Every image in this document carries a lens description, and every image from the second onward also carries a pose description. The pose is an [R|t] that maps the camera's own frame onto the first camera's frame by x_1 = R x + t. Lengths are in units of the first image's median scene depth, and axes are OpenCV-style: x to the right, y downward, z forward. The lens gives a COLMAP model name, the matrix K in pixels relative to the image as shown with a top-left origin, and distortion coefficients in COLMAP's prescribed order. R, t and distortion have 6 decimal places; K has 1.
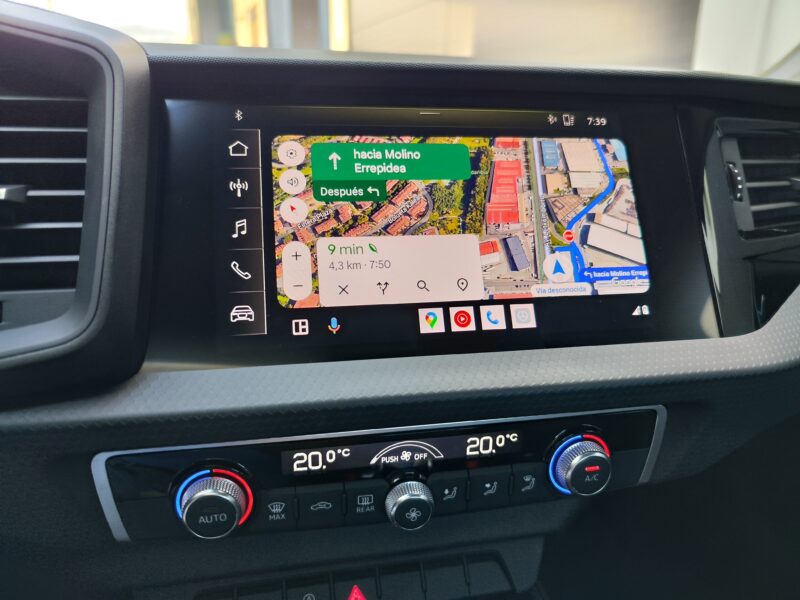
lens RADIAL K [[564.4, 0, 397.7], [0, 564.4, 304.4], [0, 0, 1]] dist [-0.004790, -0.001875]
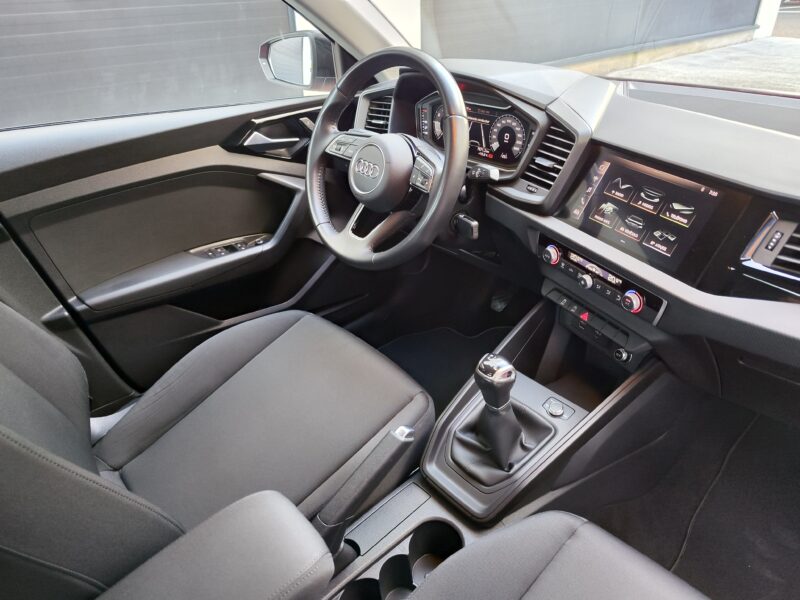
lens RADIAL K [[546.1, 0, 405.5], [0, 546.1, 297.7], [0, 0, 1]] dist [0.001609, 0.000589]
pose [[0.293605, 0.480018, -0.826667, 2.488274], [-0.282677, 0.869704, 0.404610, -0.593451], [0.913176, 0.114884, 0.391040, -1.292521]]
